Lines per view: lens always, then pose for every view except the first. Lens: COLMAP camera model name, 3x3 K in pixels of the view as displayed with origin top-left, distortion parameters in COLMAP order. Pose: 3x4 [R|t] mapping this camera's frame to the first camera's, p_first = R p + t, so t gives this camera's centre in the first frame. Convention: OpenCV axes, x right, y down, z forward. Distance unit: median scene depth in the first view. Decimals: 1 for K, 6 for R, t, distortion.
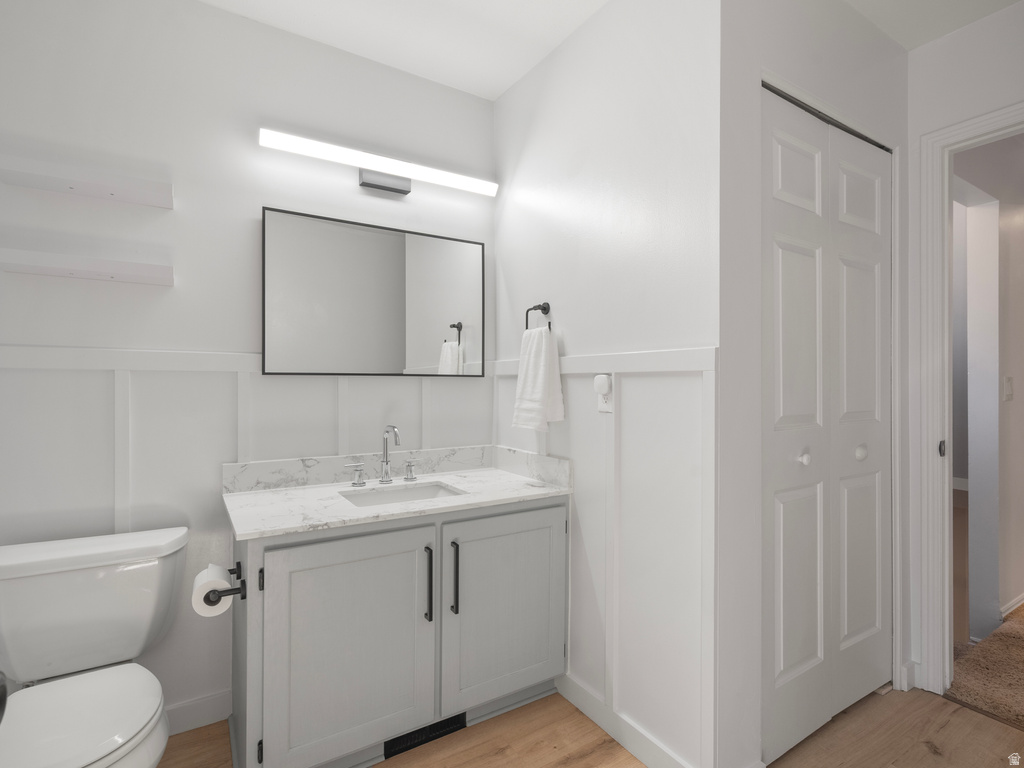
lens RADIAL K [[523.7, 0, 504.5], [0, 523.7, 380.7], [0, 0, 1]] dist [-0.004898, 0.002983]
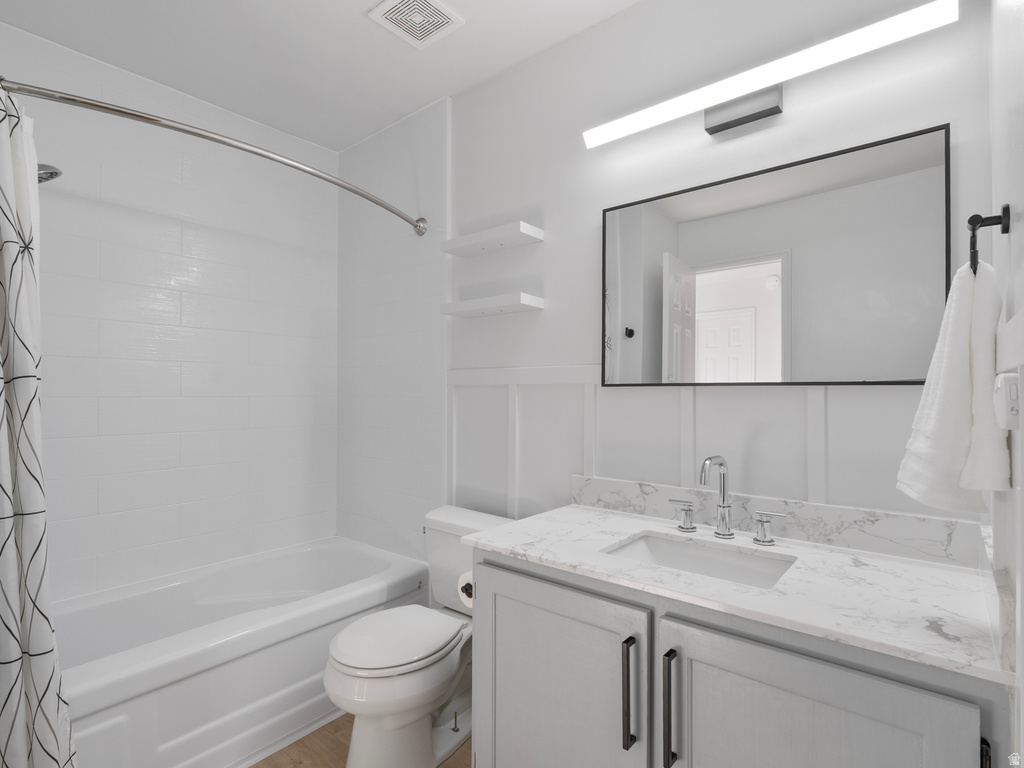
lens RADIAL K [[523.7, 0, 507.2], [0, 523.7, 390.8], [0, 0, 1]] dist [-0.004898, 0.002983]
pose [[0.315942, -0.005710, -0.948761, 0.369644], [0.003648, 0.999982, -0.004804, -0.000307], [0.948772, -0.001943, 0.315957, 0.518720]]
